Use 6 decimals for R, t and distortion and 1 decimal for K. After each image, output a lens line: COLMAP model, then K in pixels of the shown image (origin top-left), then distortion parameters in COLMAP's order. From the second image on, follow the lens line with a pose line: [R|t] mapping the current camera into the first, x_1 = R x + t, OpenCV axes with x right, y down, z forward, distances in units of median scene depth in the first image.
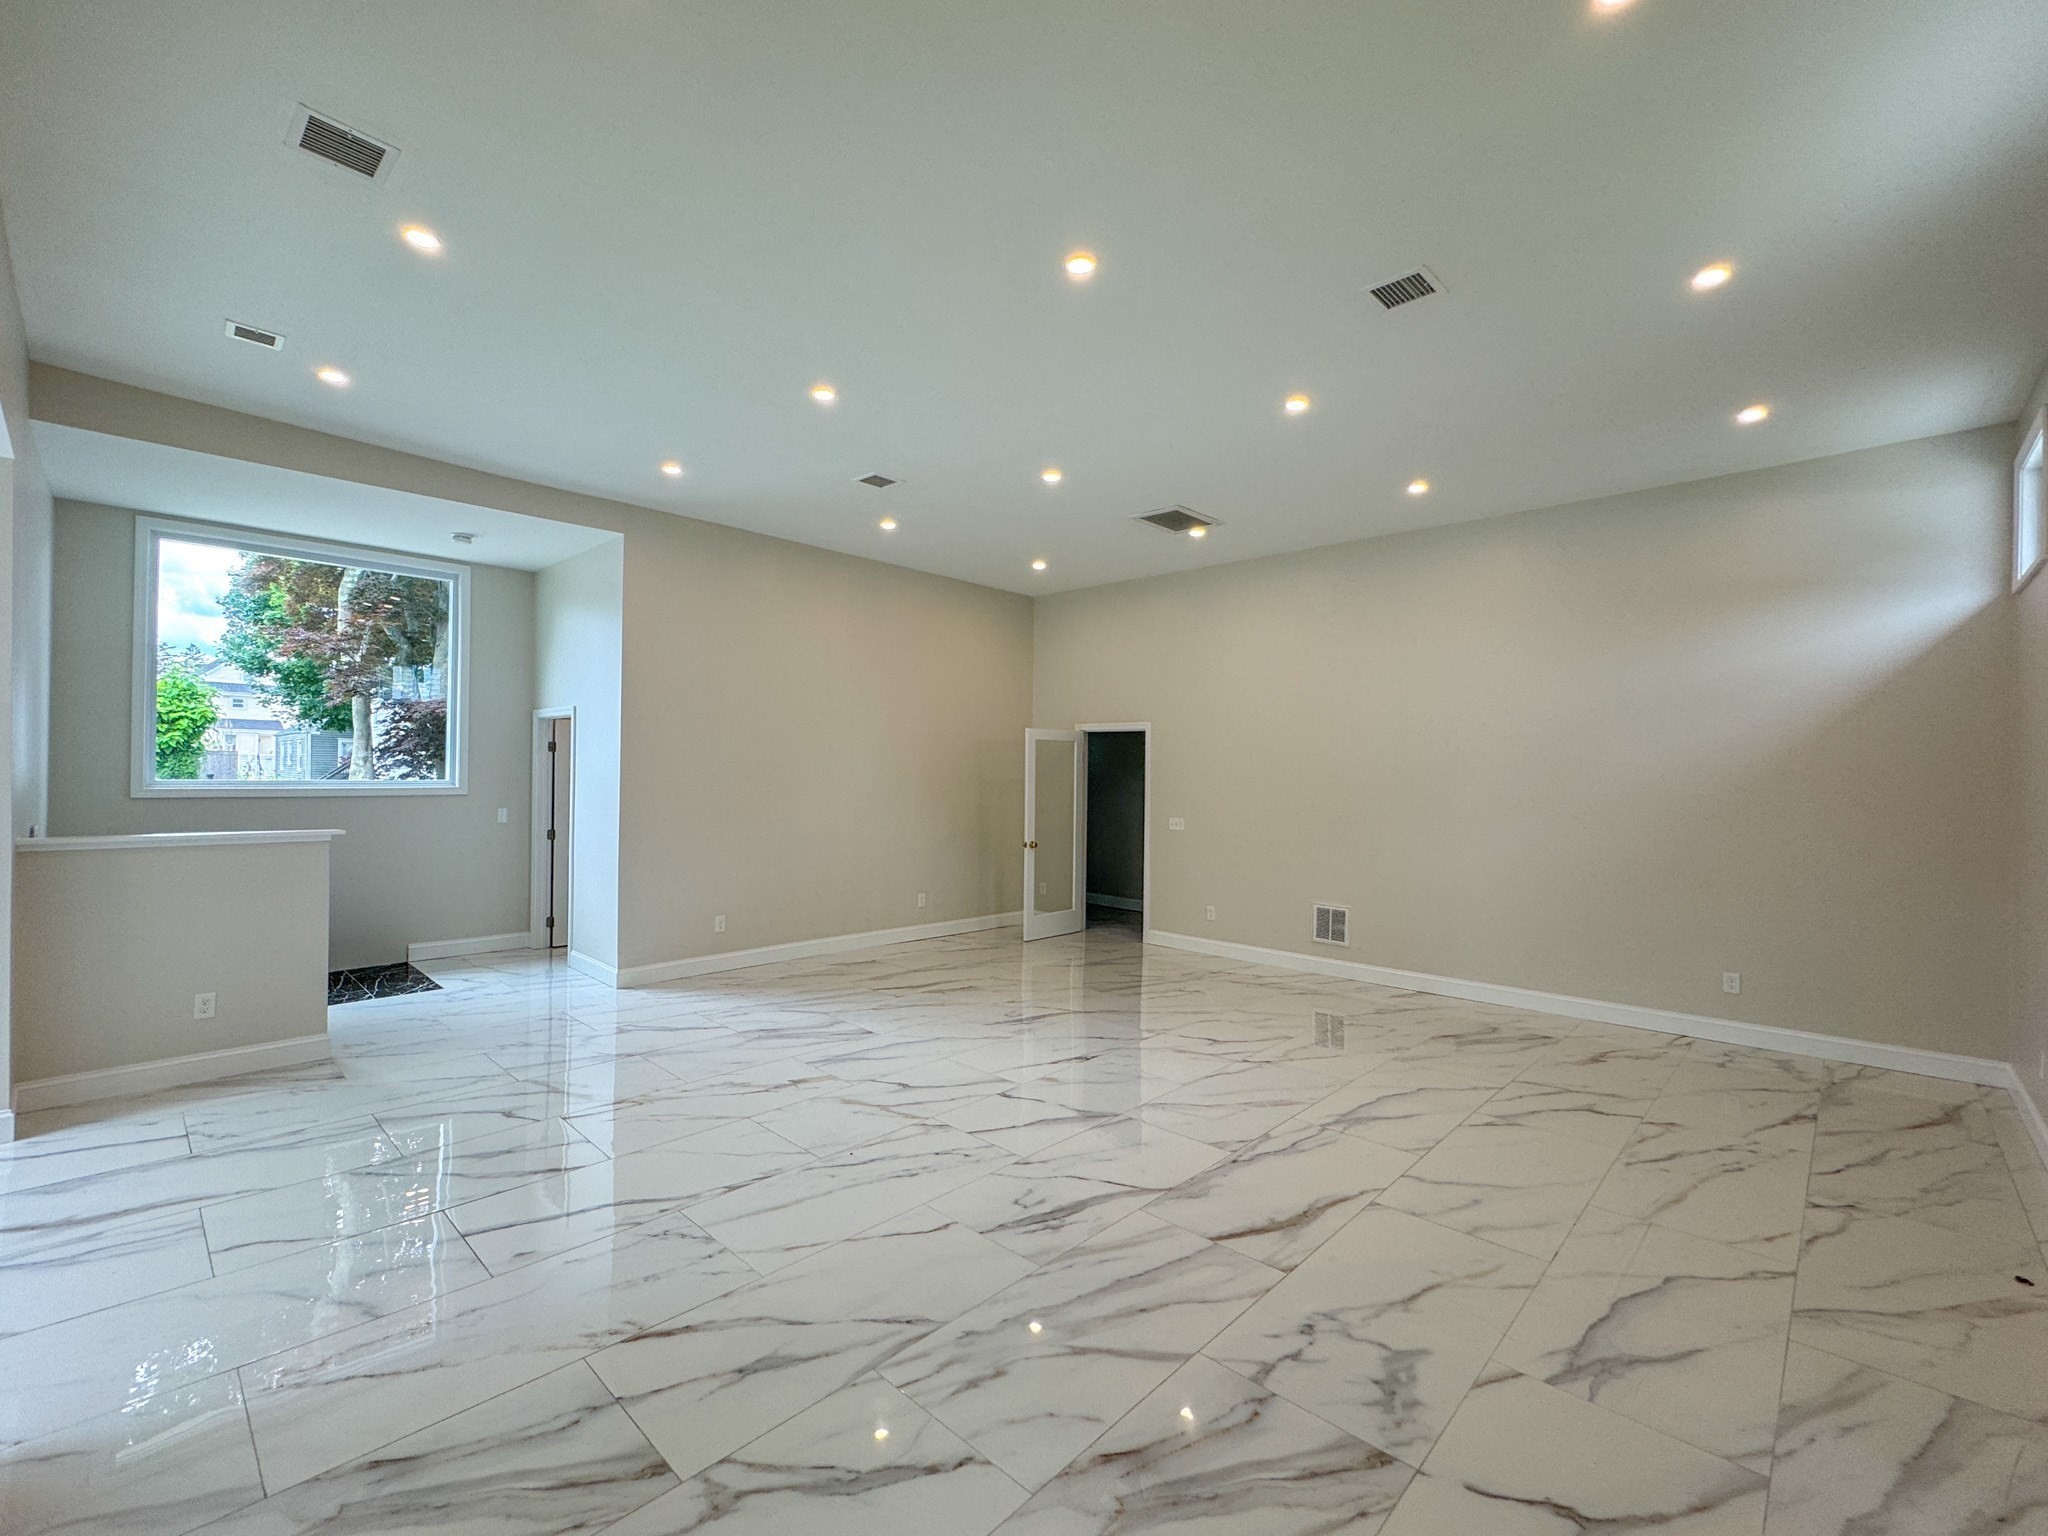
lens RADIAL K [[890.6, 0, 987.8], [0, 890.6, 777.3], [0, 0, 1]] dist [-0.000101, 0.000841]
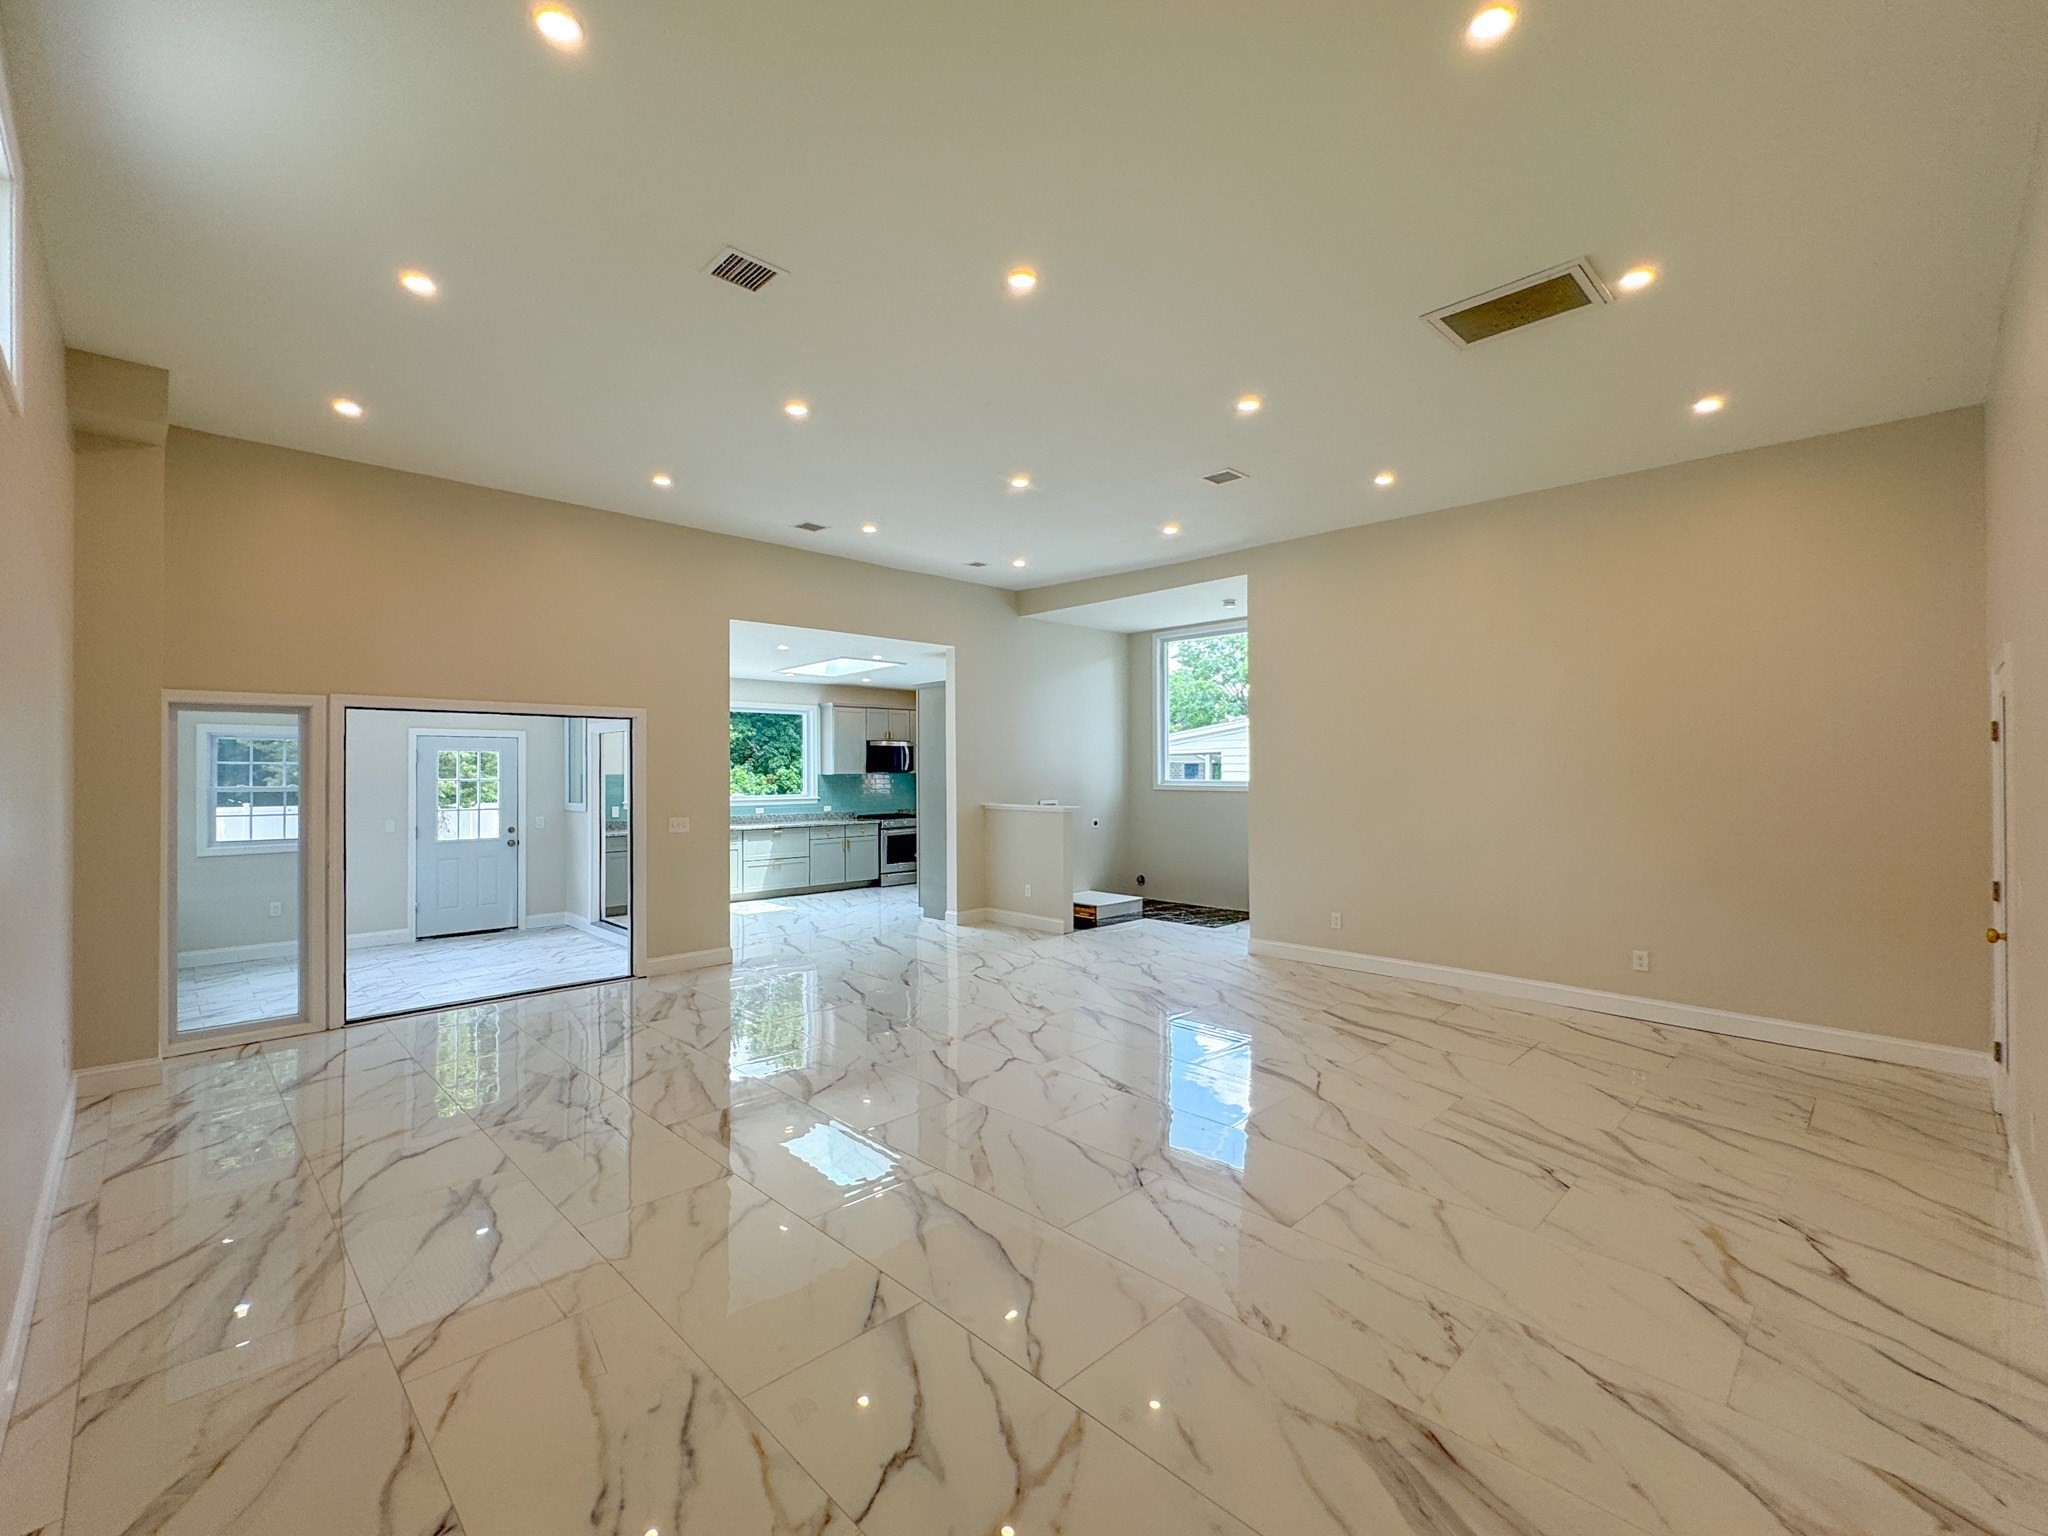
lens RADIAL K [[890.6, 0, 1054.8], [0, 890.6, 785.2], [0, 0, 1]] dist [-0.000101, 0.000841]
pose [[0.000504, 0.004618, -0.999989, 1.186722], [-0.005785, 0.999973, 0.004615, 0.008861], [0.999983, 0.005782, 0.000530, 1.101980]]
